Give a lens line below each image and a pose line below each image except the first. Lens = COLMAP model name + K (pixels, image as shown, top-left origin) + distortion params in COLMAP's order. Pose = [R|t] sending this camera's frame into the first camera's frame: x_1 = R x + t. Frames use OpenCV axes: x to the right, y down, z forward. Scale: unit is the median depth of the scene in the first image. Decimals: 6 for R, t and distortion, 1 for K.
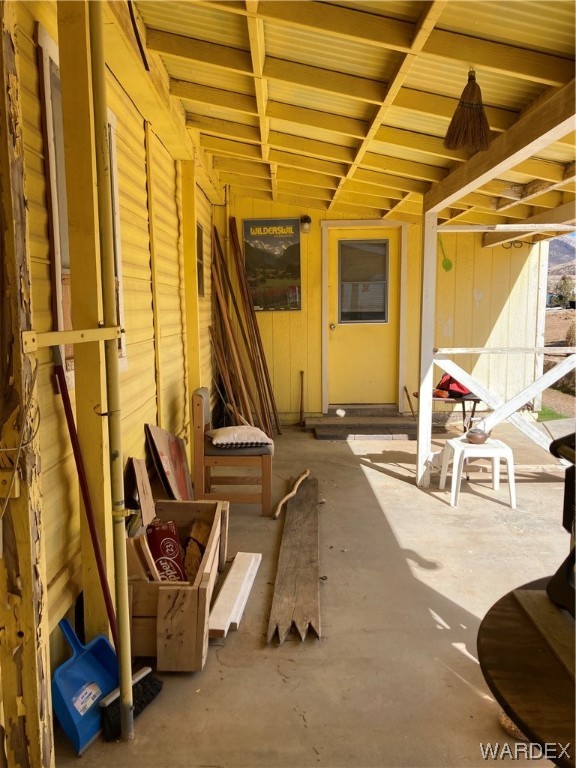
lens RADIAL K [[636.6, 0, 288.0], [0, 636.6, 384.0], [0, 0, 1]] dist [0.043230, -0.004961]
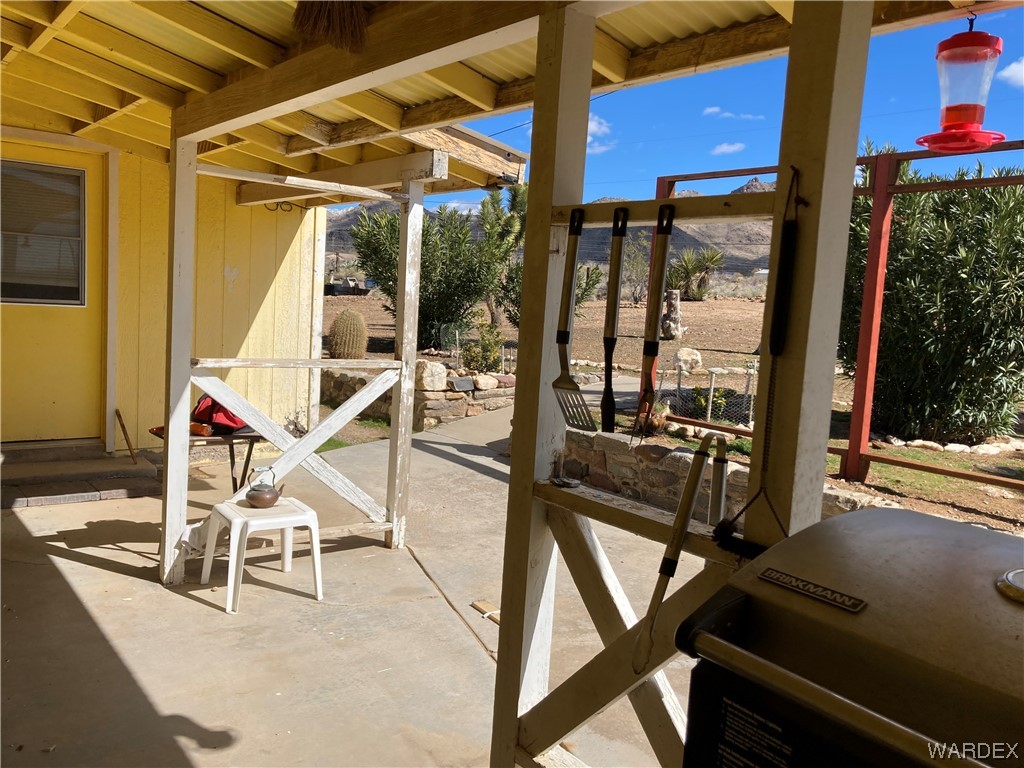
lens RADIAL K [[848.8, 0, 512.0], [0, 848.8, 384.0], [0, 0, 1]] dist [0.043230, -0.004961]
pose [[0.793212, -0.004281, 0.608931, -0.031187], [0.005380, 0.999986, 0.000022, -0.029575], [-0.608922, 0.003259, 0.793223, 0.147736]]
